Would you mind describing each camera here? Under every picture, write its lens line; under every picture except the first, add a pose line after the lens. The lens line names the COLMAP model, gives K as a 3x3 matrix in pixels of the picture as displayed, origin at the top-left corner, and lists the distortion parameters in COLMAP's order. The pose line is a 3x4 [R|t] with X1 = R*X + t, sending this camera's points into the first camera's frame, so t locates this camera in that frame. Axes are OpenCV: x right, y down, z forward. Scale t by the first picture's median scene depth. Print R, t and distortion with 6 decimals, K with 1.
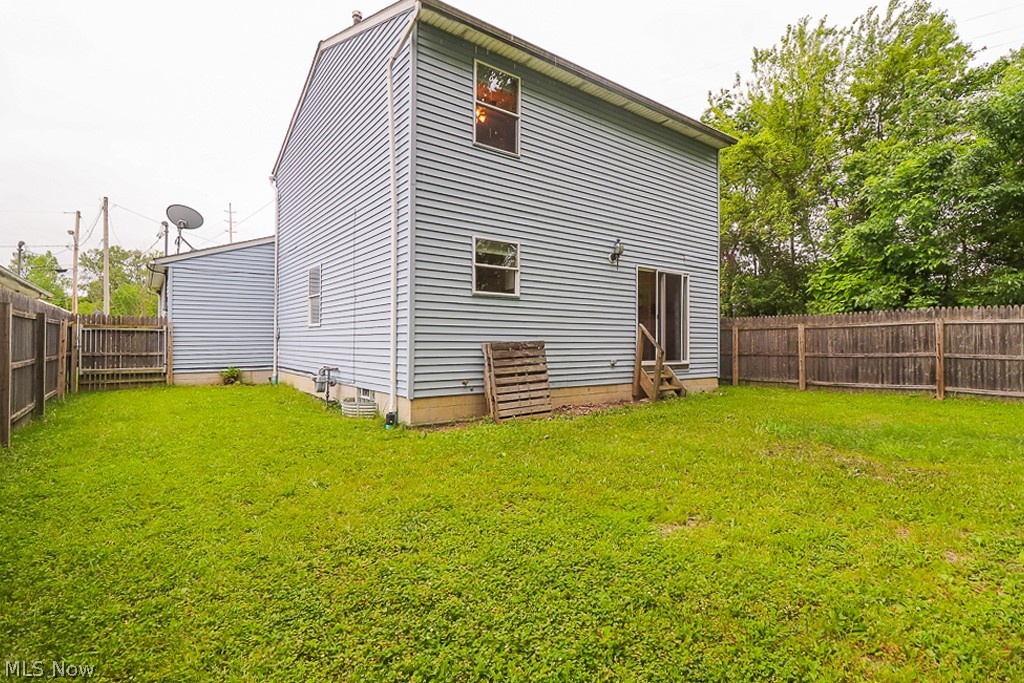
lens RADIAL K [[496.6, 0, 511.7], [0, 496.6, 335.6], [0, 0, 1]] dist [0.011052, -0.009717]
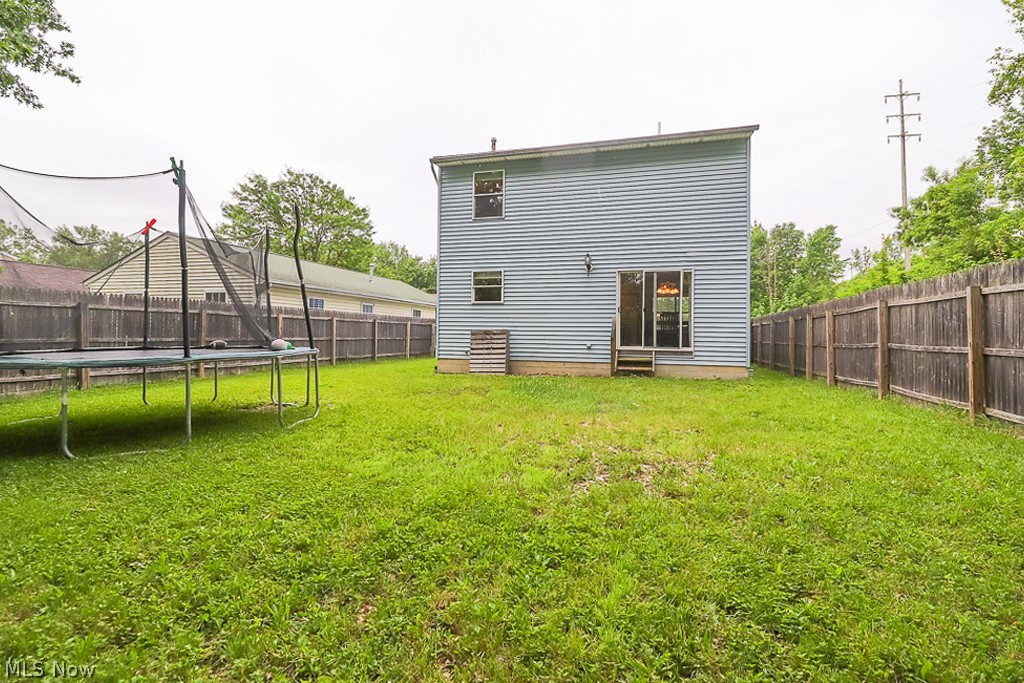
lens RADIAL K [[496.6, 0, 510.2], [0, 496.6, 338.2], [0, 0, 1]] dist [0.011052, -0.009717]
pose [[0.591312, 0.007763, -0.806405, 1.169589], [0.002823, 0.999928, 0.011697, 0.017028], [0.806438, -0.009193, 0.591248, 0.038812]]
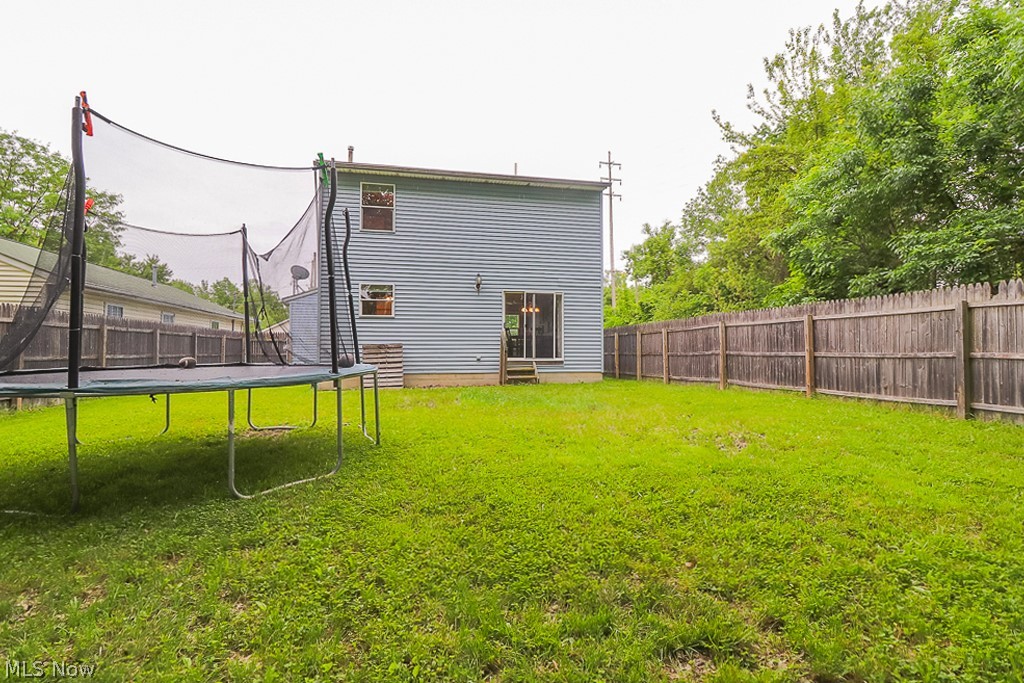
lens RADIAL K [[496.6, 0, 508.2], [0, 496.6, 335.1], [0, 0, 1]] dist [0.011052, -0.009717]
pose [[0.911714, -0.017273, -0.410461, 0.891122], [0.009939, 0.999751, -0.019993, 0.016503], [0.410704, 0.014148, 0.911659, -0.296131]]
